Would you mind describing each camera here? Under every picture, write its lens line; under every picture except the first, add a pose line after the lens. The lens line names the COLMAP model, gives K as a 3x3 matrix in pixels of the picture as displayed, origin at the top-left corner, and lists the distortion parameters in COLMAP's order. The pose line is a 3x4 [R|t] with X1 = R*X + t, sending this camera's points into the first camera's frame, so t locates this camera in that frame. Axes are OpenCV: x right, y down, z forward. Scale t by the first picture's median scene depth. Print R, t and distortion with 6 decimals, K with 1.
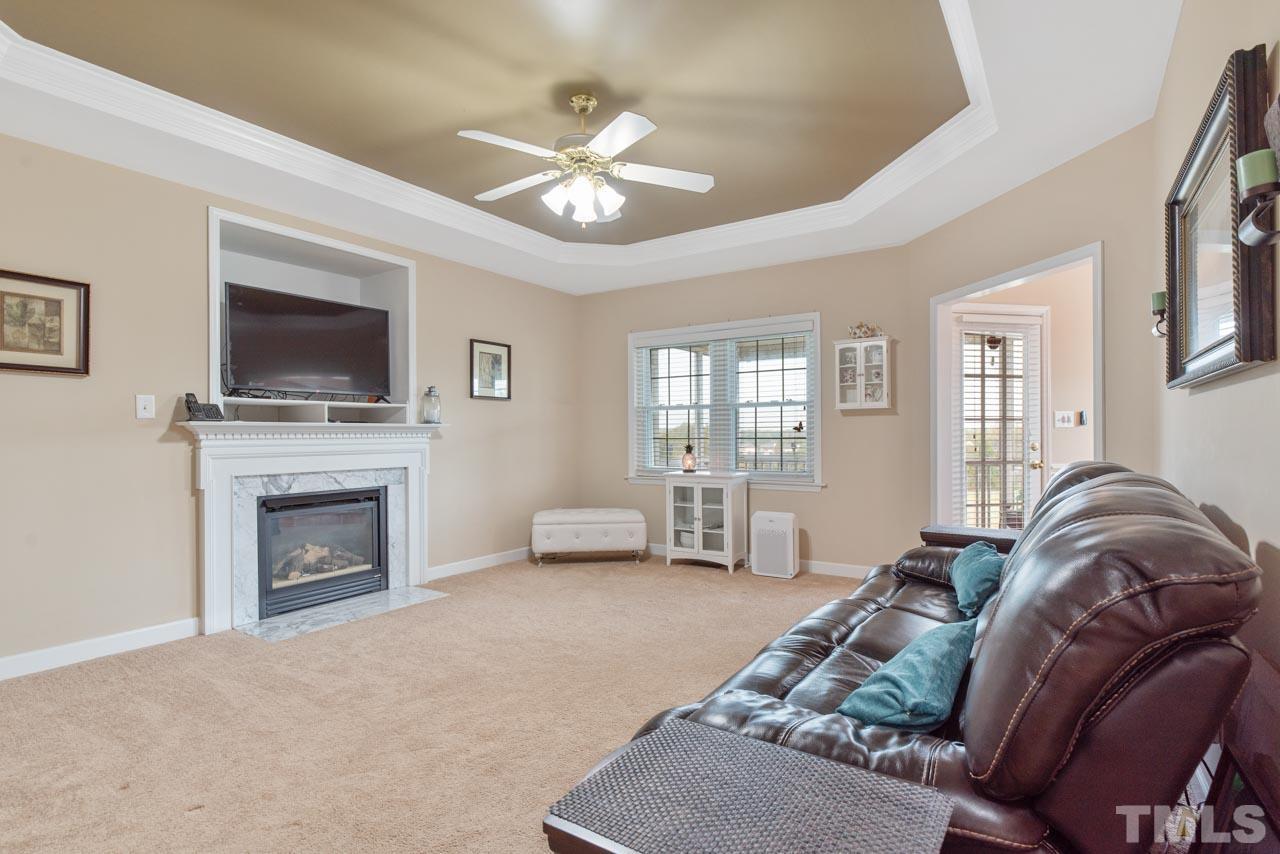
lens RADIAL K [[633.8, 0, 643.3], [0, 633.8, 440.0], [0, 0, 1]] dist [-0.000253, -0.000083]
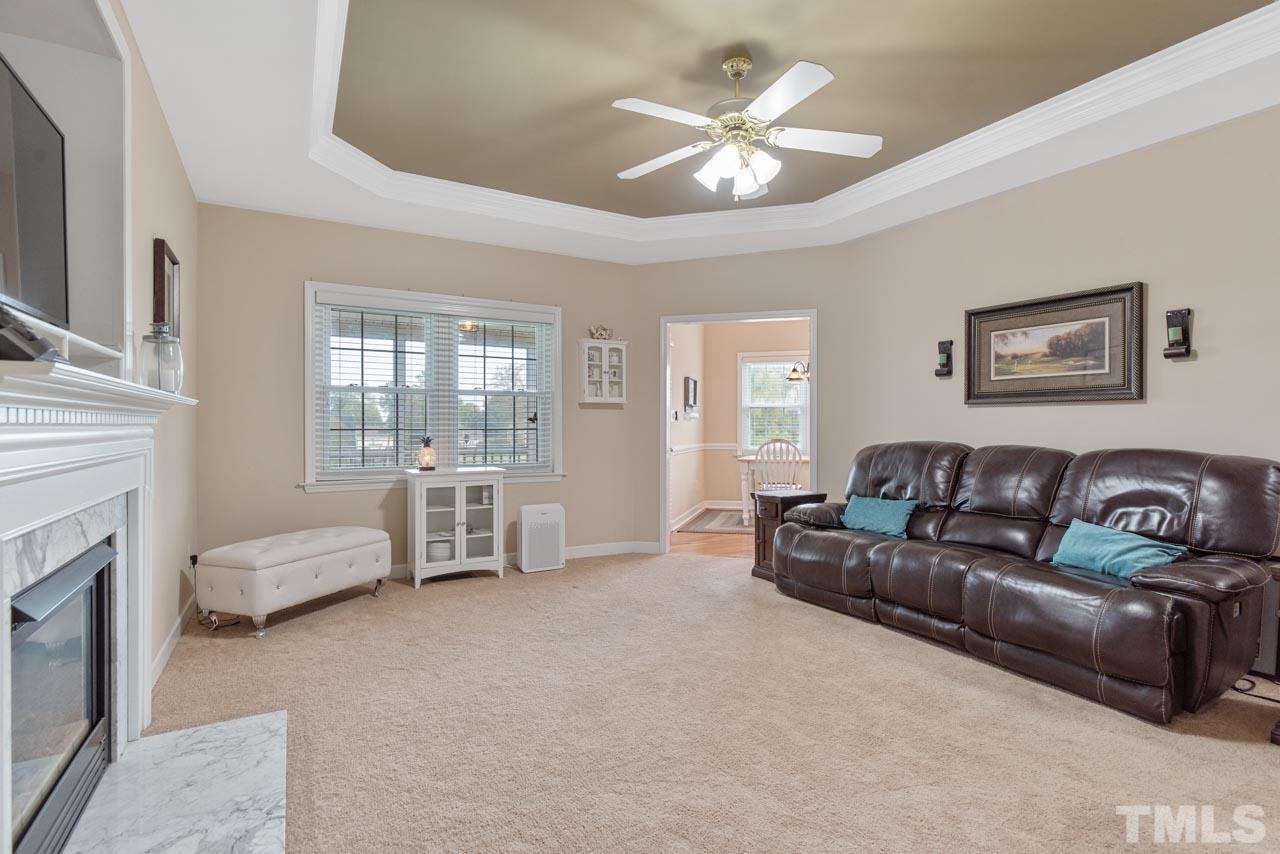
lens RADIAL K [[622.3, 0, 646.1], [0, 622.3, 432.7], [0, 0, 1]] dist [0.000437, -0.000070]
pose [[0.450591, -0.003219, 0.892725, -0.554676], [0.002690, 0.999994, 0.002248, 0.000955], [-0.892727, 0.001388, 0.450597, 0.406614]]
